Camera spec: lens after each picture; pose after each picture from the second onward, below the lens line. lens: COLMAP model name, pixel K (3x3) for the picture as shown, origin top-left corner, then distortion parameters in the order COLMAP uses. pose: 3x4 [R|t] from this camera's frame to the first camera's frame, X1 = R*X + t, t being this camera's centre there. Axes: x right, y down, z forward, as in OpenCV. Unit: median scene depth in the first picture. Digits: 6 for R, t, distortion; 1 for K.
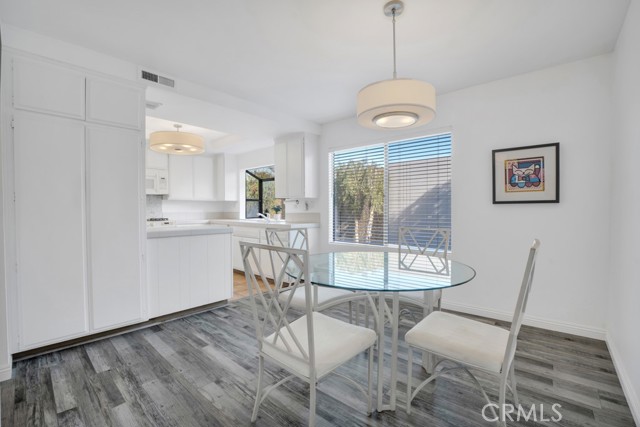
lens RADIAL K [[280.7, 0, 316.7], [0, 280.7, 212.1], [0, 0, 1]] dist [-0.075860, 0.015658]
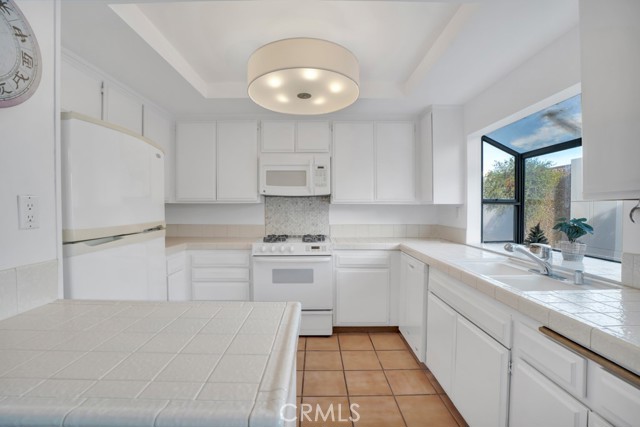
lens RADIAL K [[280.7, 0, 316.7], [0, 280.7, 212.1], [0, 0, 1]] dist [-0.075860, 0.015658]
pose [[0.666012, 0.010479, -0.745868, -0.106955], [-0.010574, 0.999933, 0.004606, -0.027230], [0.745866, 0.004819, 0.666078, 0.530181]]
